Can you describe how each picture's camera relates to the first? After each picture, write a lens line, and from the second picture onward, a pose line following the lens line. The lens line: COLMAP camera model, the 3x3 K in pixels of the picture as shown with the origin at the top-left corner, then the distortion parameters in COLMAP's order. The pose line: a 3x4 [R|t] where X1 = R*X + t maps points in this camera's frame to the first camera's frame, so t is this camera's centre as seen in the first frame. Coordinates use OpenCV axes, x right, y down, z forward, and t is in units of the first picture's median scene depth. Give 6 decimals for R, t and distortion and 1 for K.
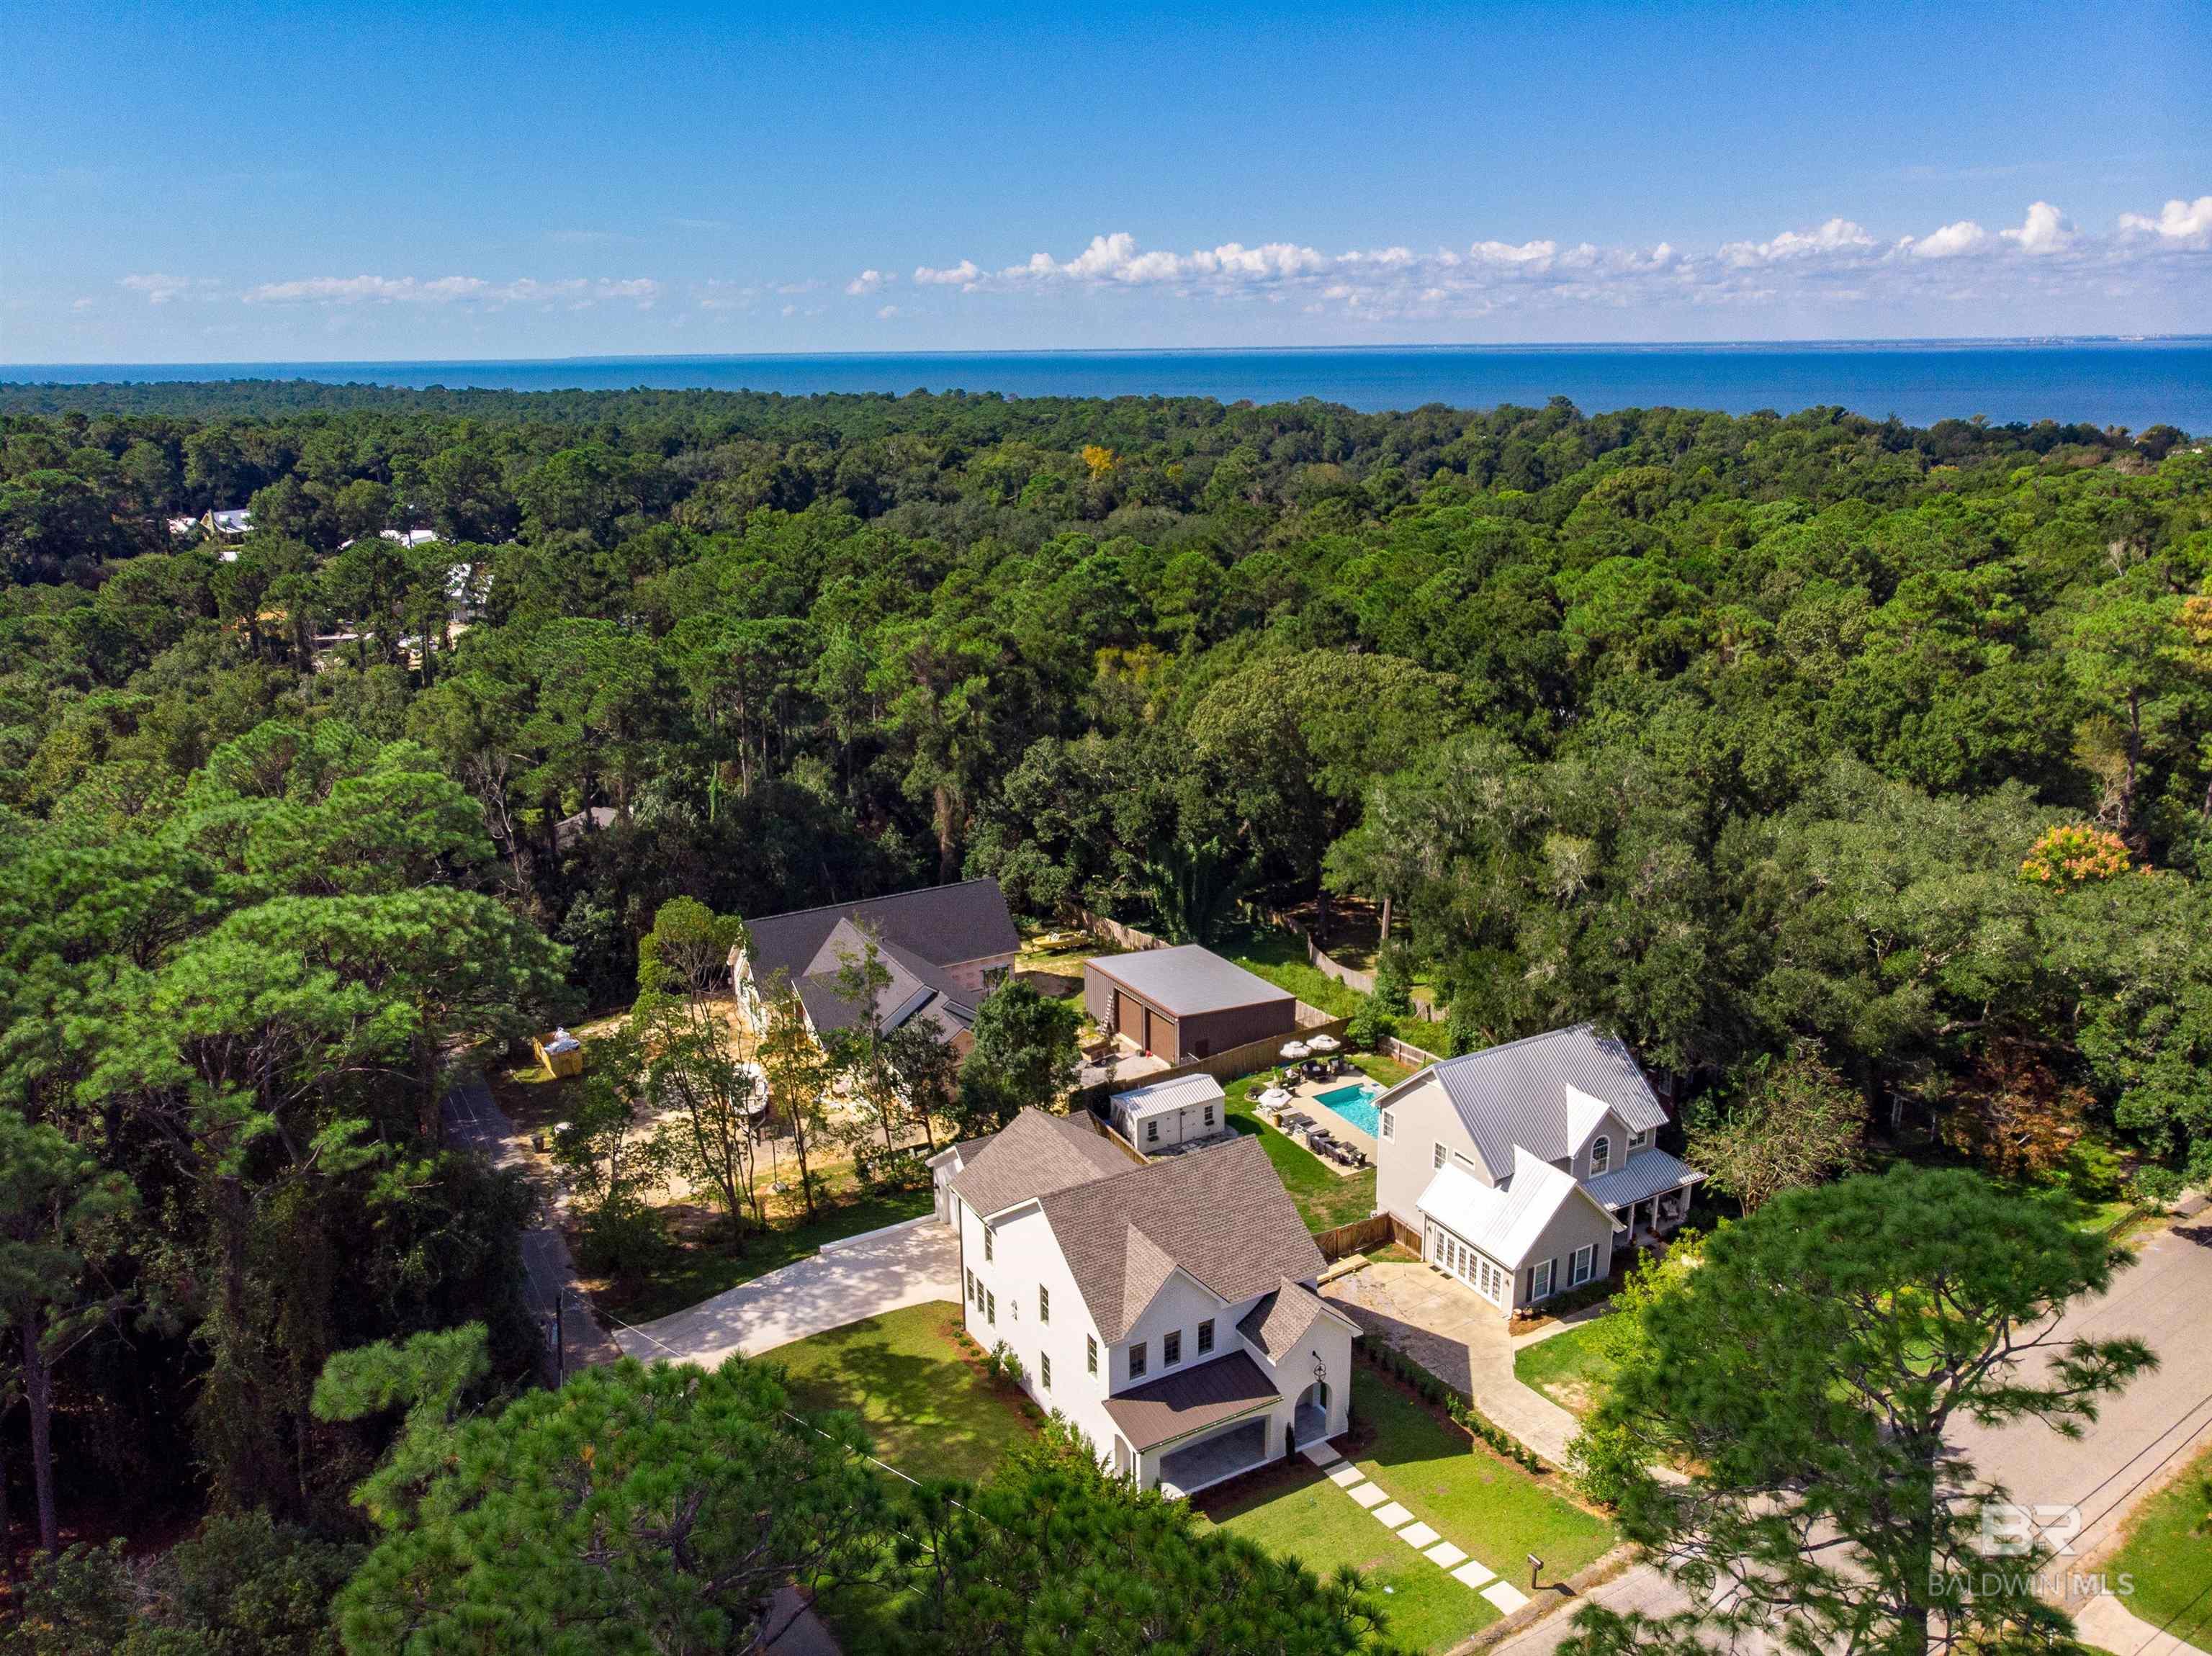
lens RADIAL K [[1616.5, 0, 1106.0], [0, 1616.5, 828.0], [0, 0, 1]] dist [0.013752, -0.005183]
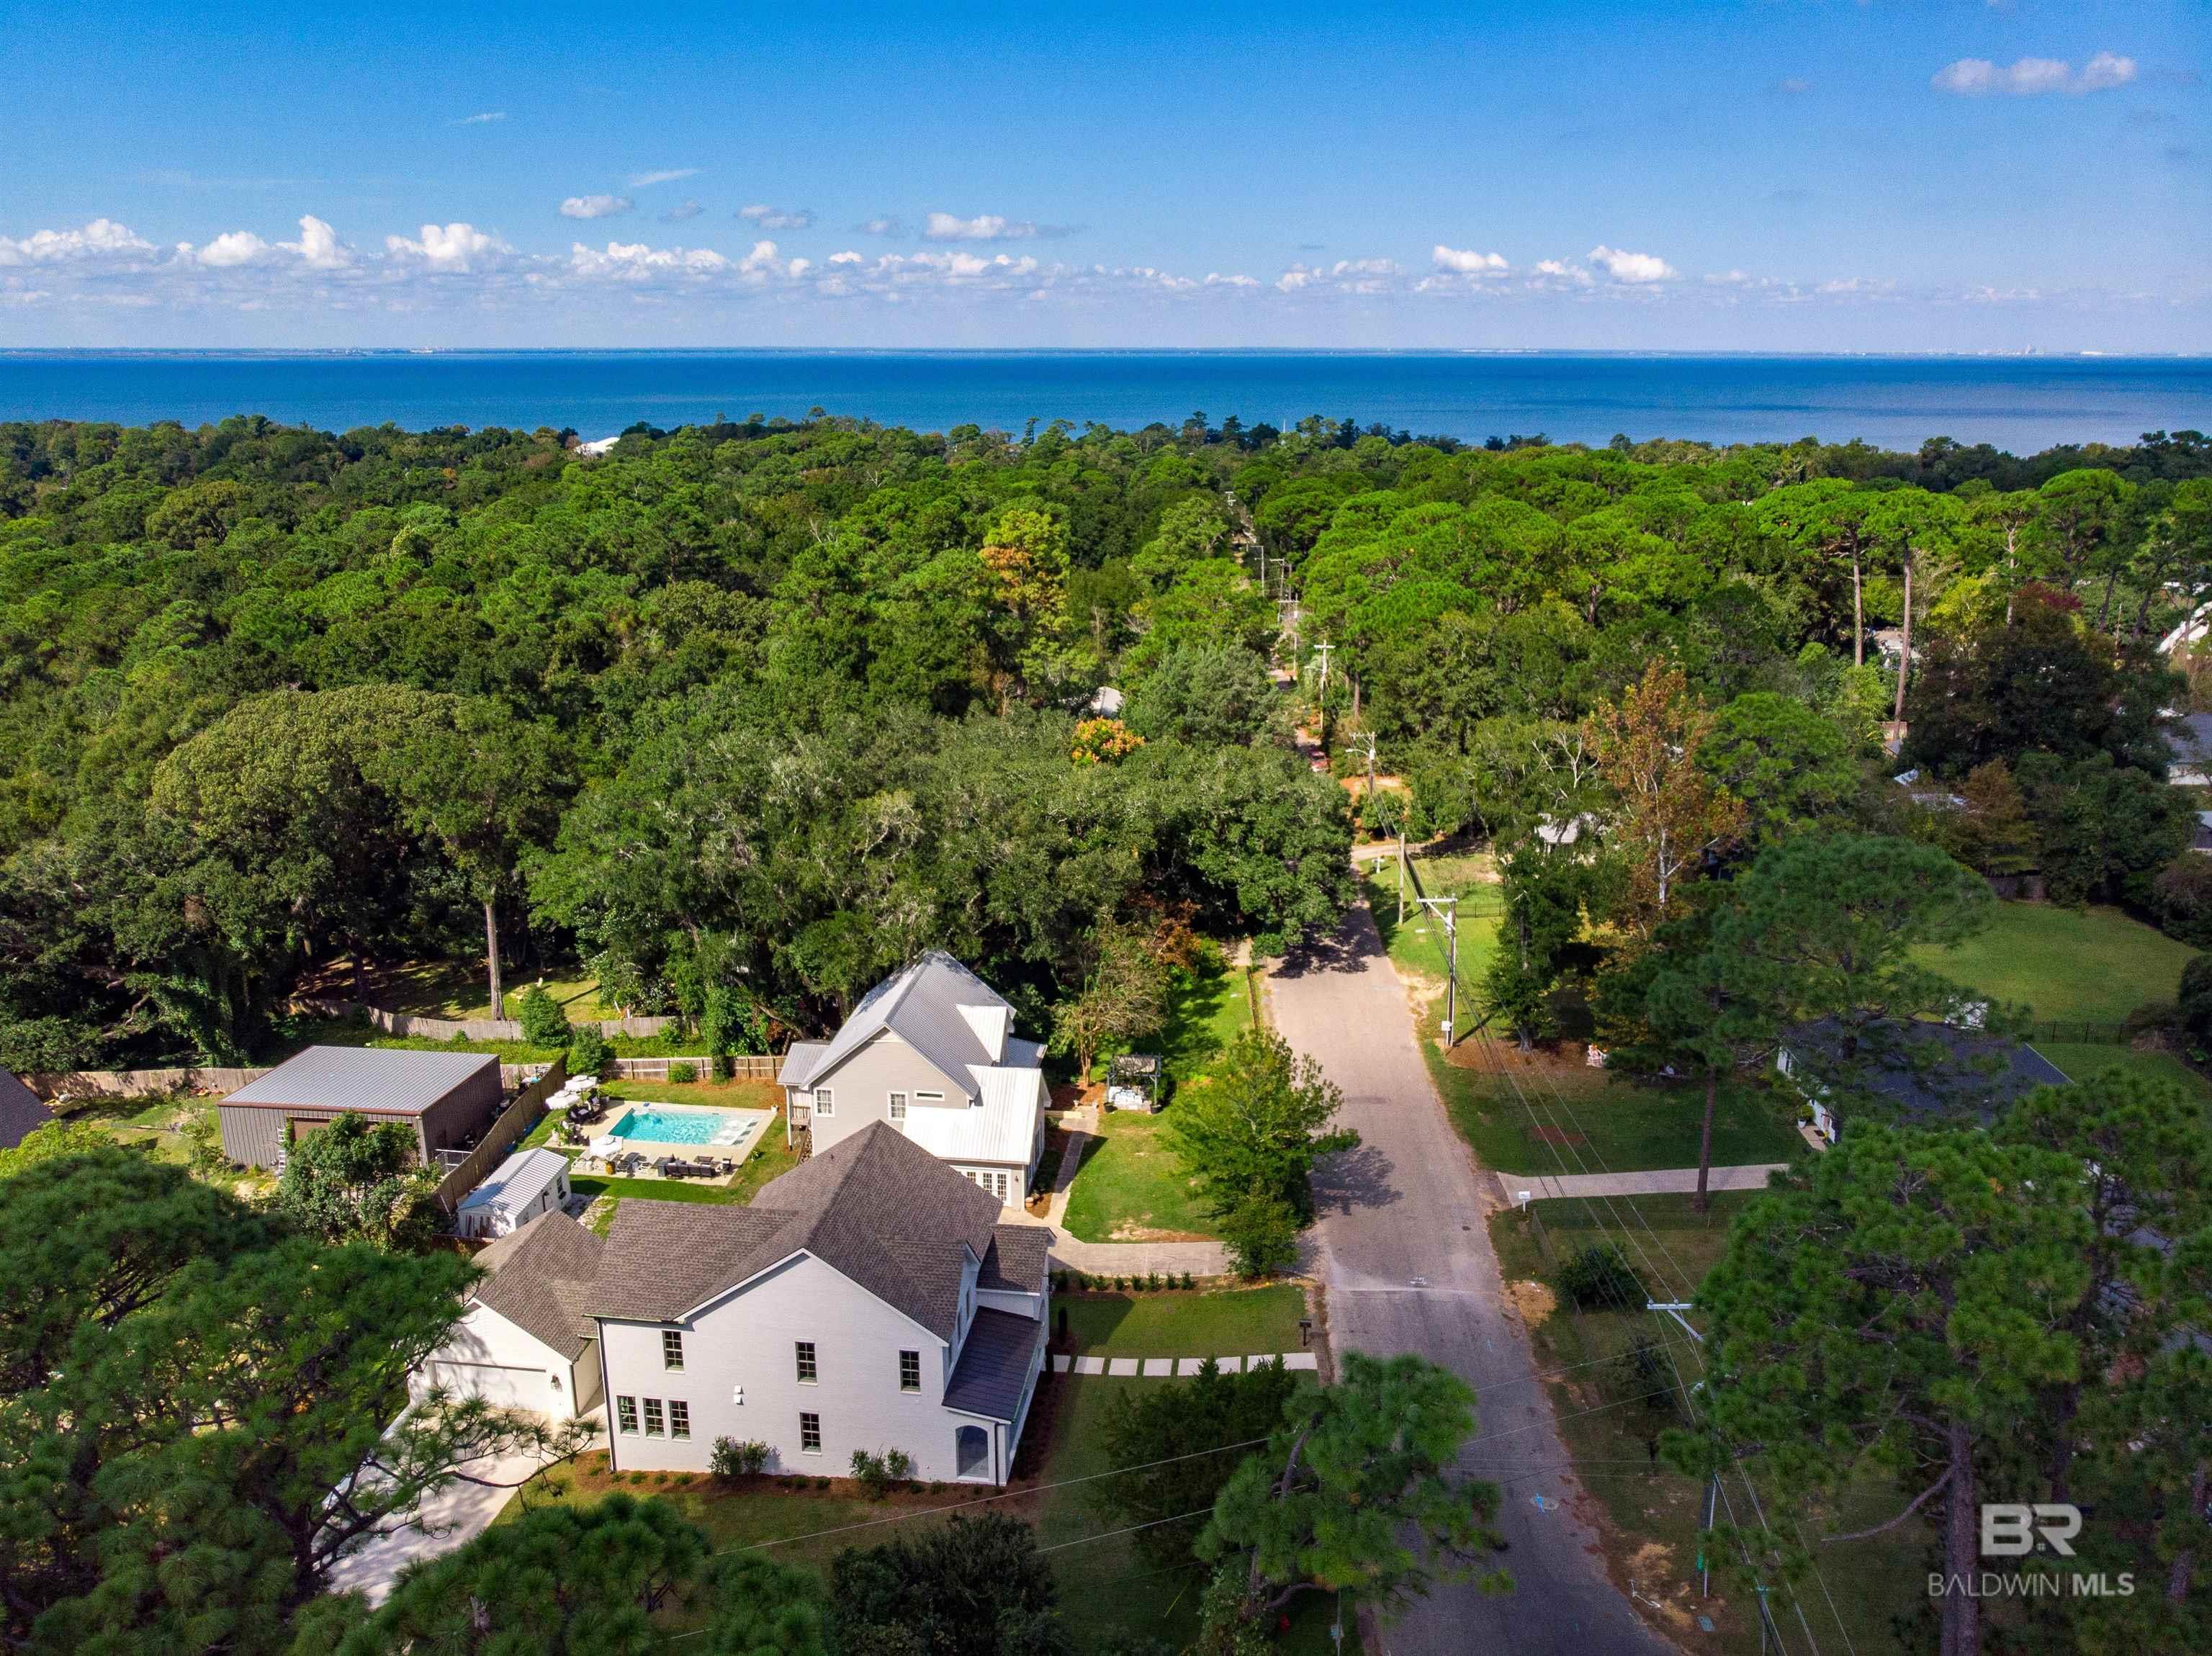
lens RADIAL K [[1616.5, 0, 1106.0], [0, 1616.5, 828.0], [0, 0, 1]] dist [0.013752, -0.005183]
pose [[0.608804, -0.214757, 0.763699, -0.399582], [0.218949, 0.970758, 0.098442, -0.040008], [-0.762508, 0.107279, 0.638022, 0.165425]]
